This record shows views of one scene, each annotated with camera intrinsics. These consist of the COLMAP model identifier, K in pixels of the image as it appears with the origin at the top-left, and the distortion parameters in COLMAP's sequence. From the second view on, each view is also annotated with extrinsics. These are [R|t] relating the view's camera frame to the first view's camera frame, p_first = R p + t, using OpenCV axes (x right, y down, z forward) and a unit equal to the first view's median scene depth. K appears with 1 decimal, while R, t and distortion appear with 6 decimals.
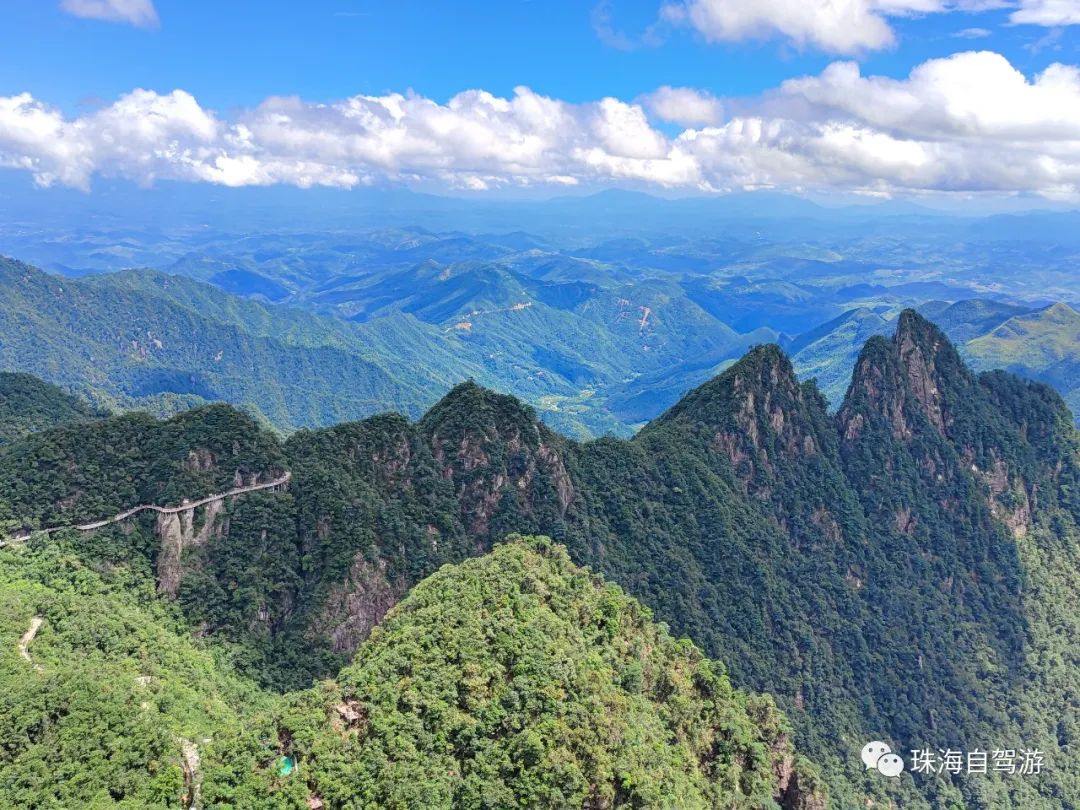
lens RADIAL K [[1102.9, 0, 555.7], [0, 1102.9, 407.9], [0, 0, 1]] dist [0.066629, 0.015486]
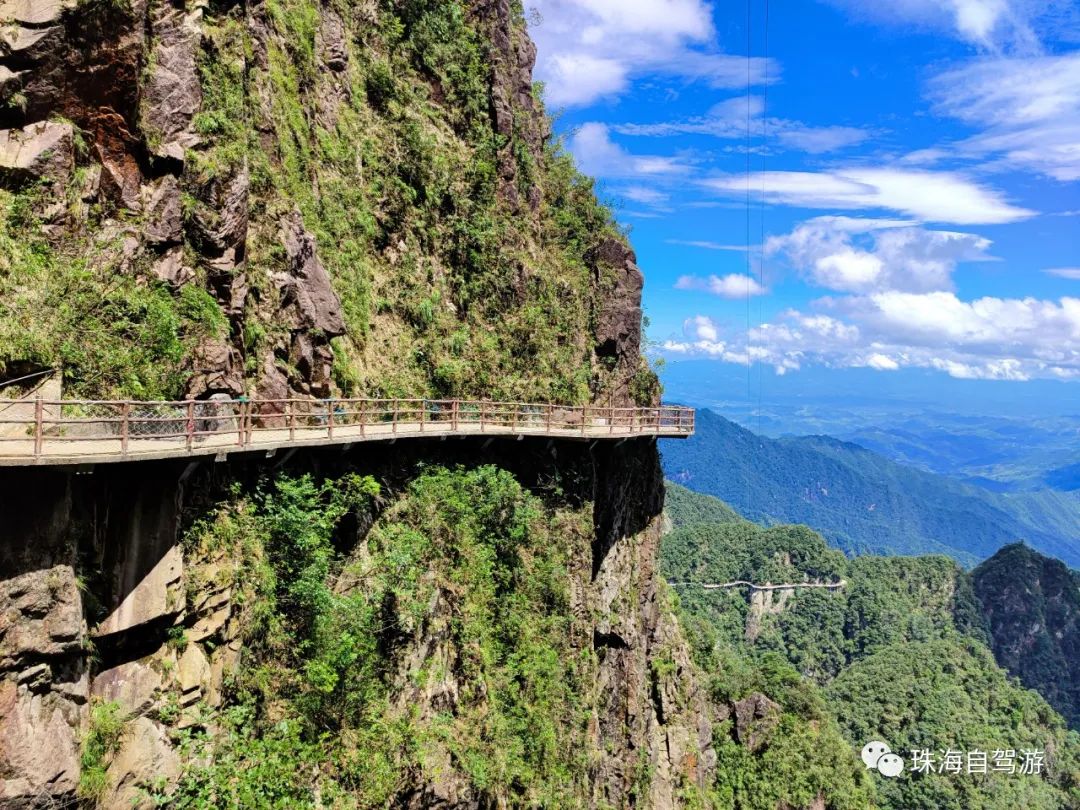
lens RADIAL K [[840.7, 0, 517.2], [0, 840.7, 399.7], [0, 0, 1]] dist [0.037813, -0.006072]
pose [[0.760370, 0.048579, -0.647670, 0.240340], [-0.155474, 0.981821, -0.108886, 0.023679], [0.630607, 0.183489, 0.754100, -0.251108]]
